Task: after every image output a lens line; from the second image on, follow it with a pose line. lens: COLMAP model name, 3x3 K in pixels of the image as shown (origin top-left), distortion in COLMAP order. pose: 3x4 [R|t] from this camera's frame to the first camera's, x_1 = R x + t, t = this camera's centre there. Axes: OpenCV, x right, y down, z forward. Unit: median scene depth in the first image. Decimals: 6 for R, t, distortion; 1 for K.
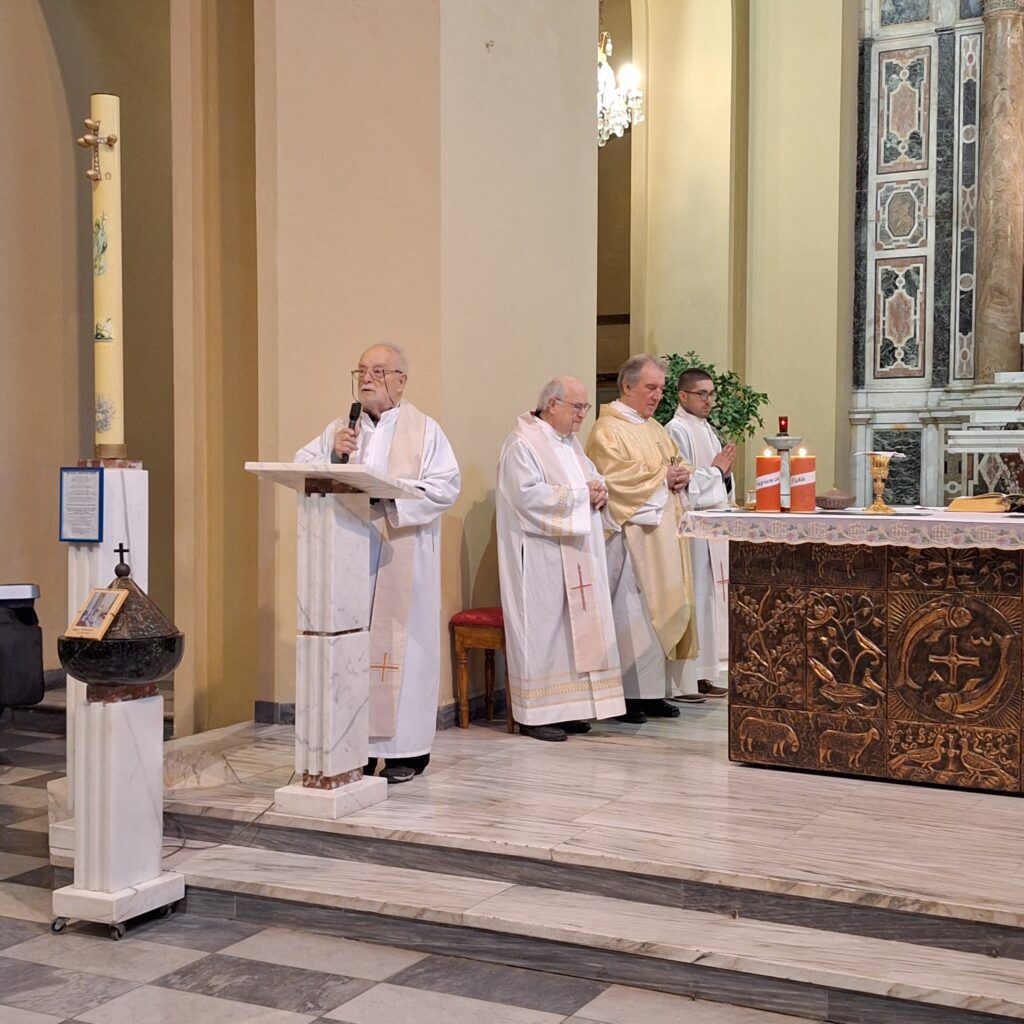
lens RADIAL K [[1567.1, 0, 479.8], [0, 1567.1, 506.5], [0, 0, 1]] dist [0.081327, 0.000000]
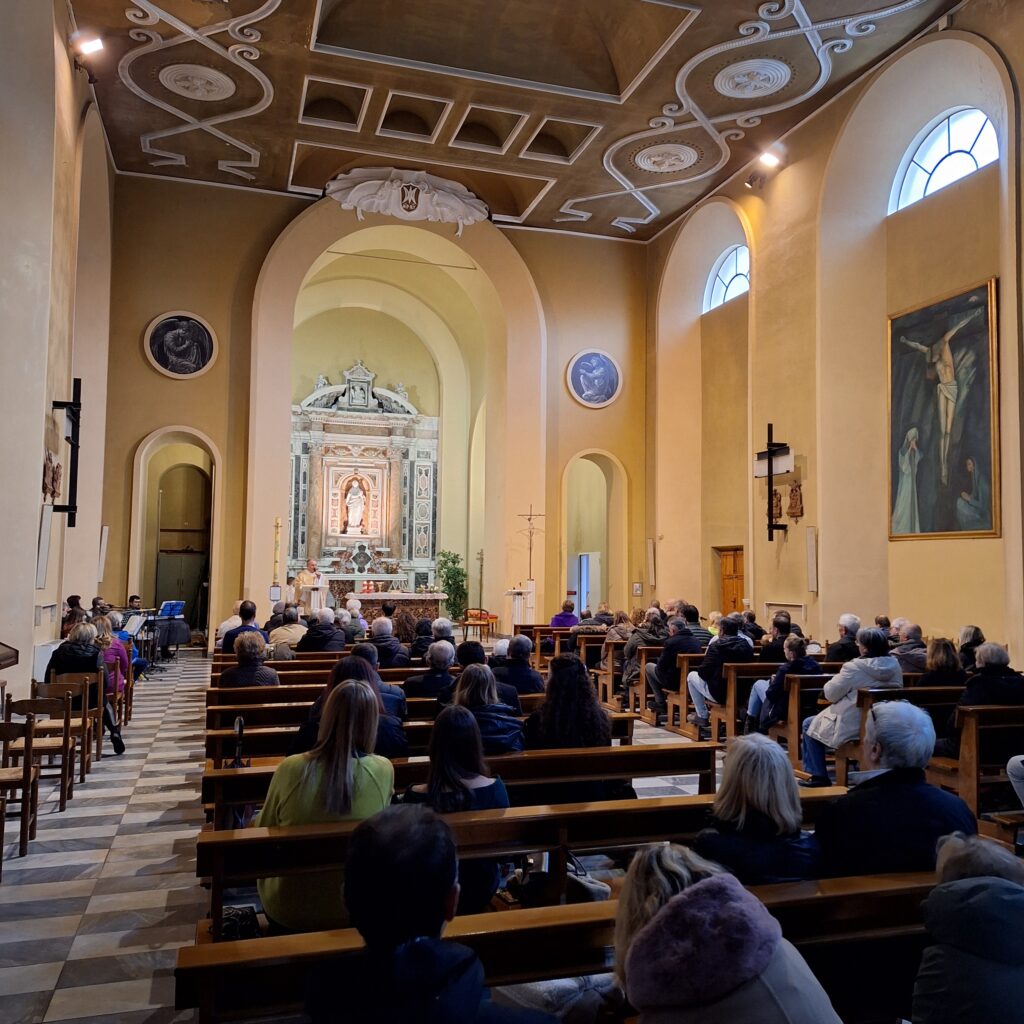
lens RADIAL K [[966.6, 0, 545.3], [0, 966.6, 497.7], [0, 0, 1]] dist [0.040042, 0.000000]
pose [[0.687246, 0.060891, 0.723868, -0.851975], [0.013978, 0.995188, -0.096985, 0.002942], [-0.726291, 0.076771, 0.683087, -0.822619]]
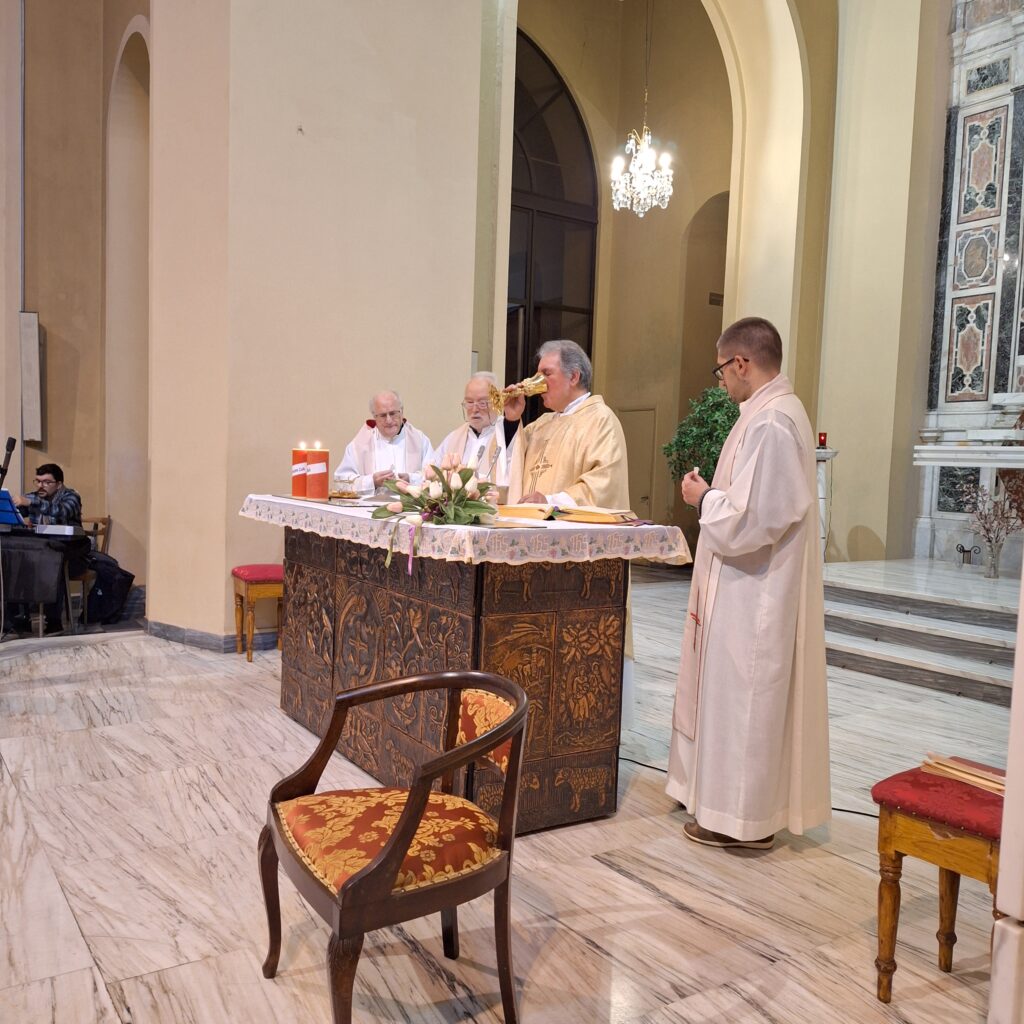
lens RADIAL K [[966.6, 0, 507.3], [0, 966.6, 496.6], [0, 0, 1]] dist [0.040042, 0.000000]
pose [[0.875696, 0.048904, -0.480380, 0.320146], [-0.048695, 0.998730, 0.012906, -0.006092], [0.480402, 0.012091, 0.876965, 0.225781]]
